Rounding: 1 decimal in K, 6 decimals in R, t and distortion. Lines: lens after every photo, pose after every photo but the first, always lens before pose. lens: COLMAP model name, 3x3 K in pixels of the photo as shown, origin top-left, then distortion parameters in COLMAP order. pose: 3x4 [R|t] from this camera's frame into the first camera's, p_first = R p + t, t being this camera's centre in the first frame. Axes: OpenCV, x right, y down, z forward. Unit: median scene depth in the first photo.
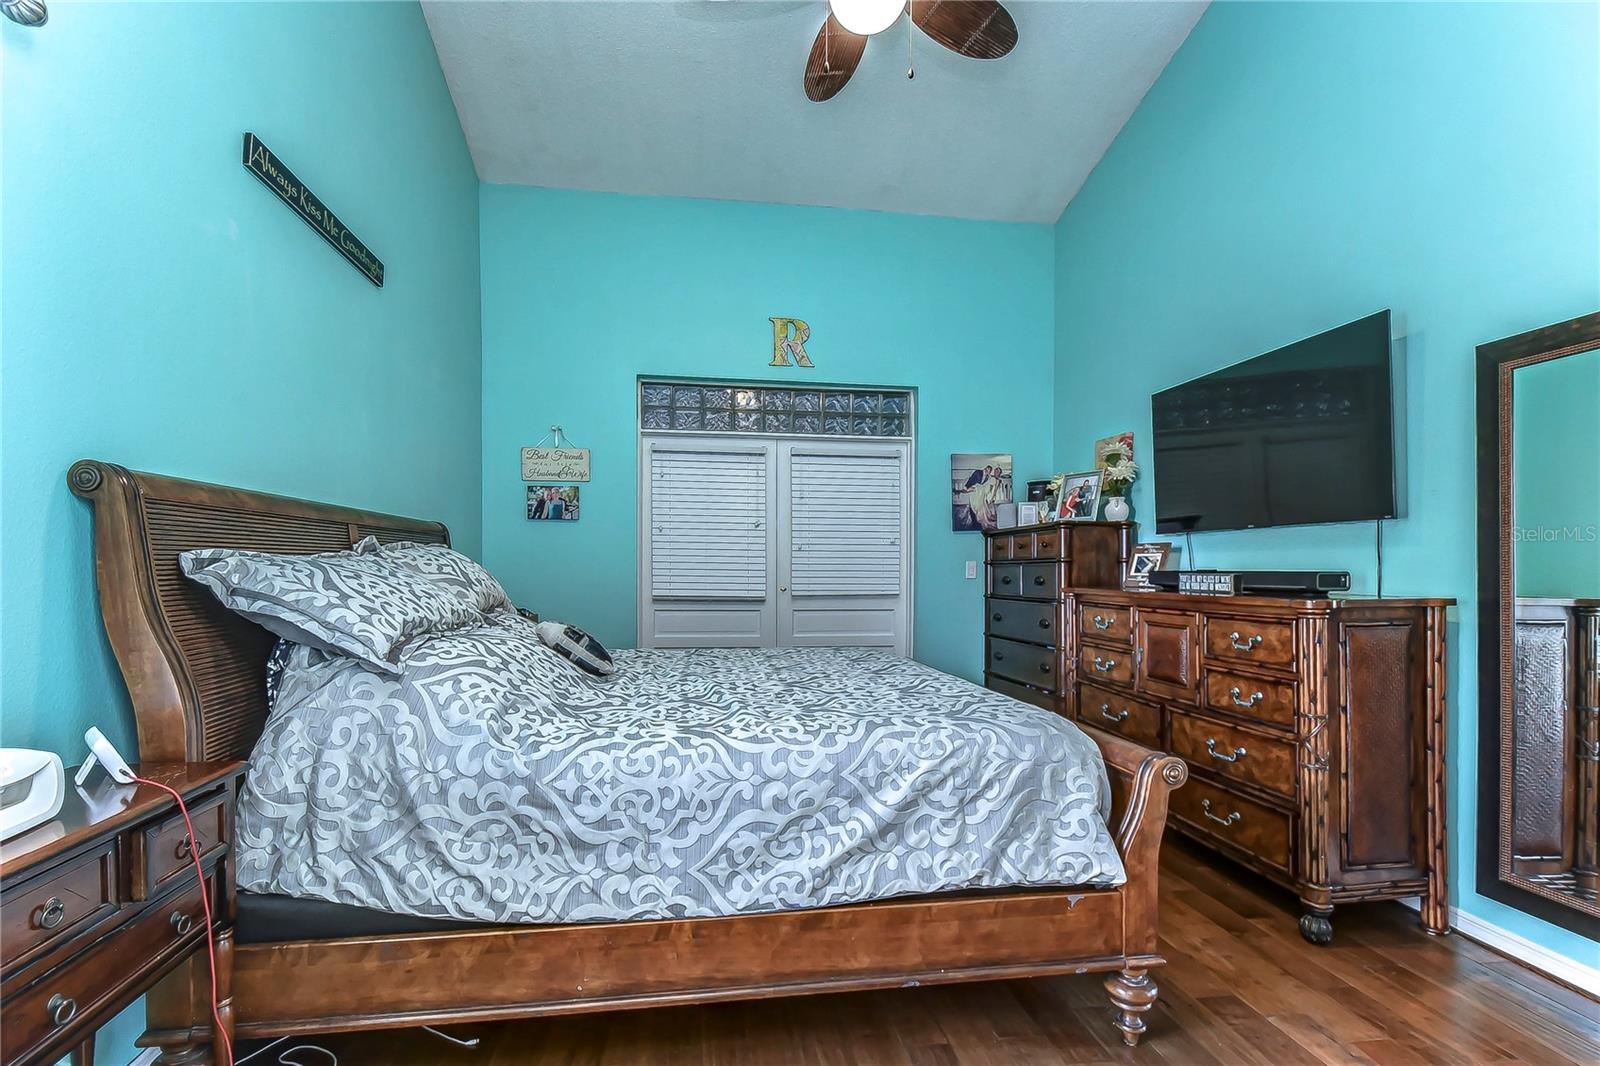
lens RADIAL K [[703.5, 0, 773.6], [0, 703.5, 571.7], [0, 0, 1]] dist [0.012022, -0.006269]
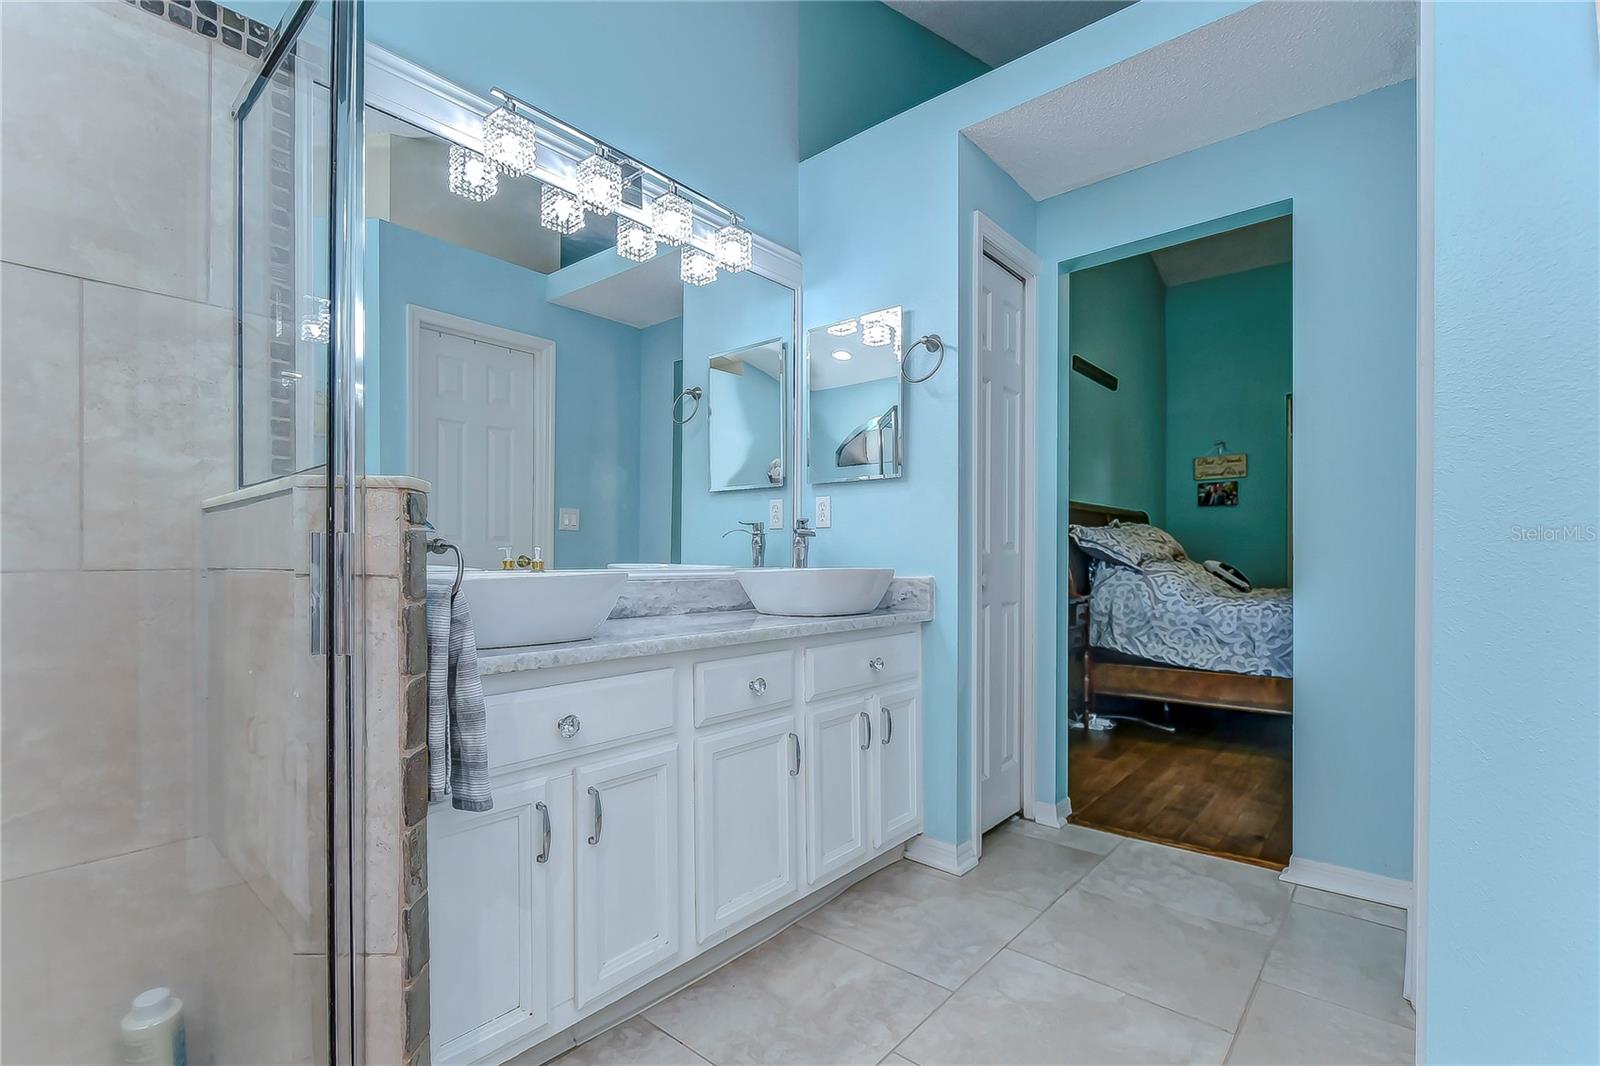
lens RADIAL K [[703.5, 0, 797.1], [0, 703.5, 557.5], [0, 0, 1]] dist [0.012022, -0.006269]
pose [[0.655892, -0.001639, -0.754853, 0.574090], [-0.002401, 0.999988, -0.004258, 0.110806], [0.754851, 0.004605, 0.655880, -1.614837]]
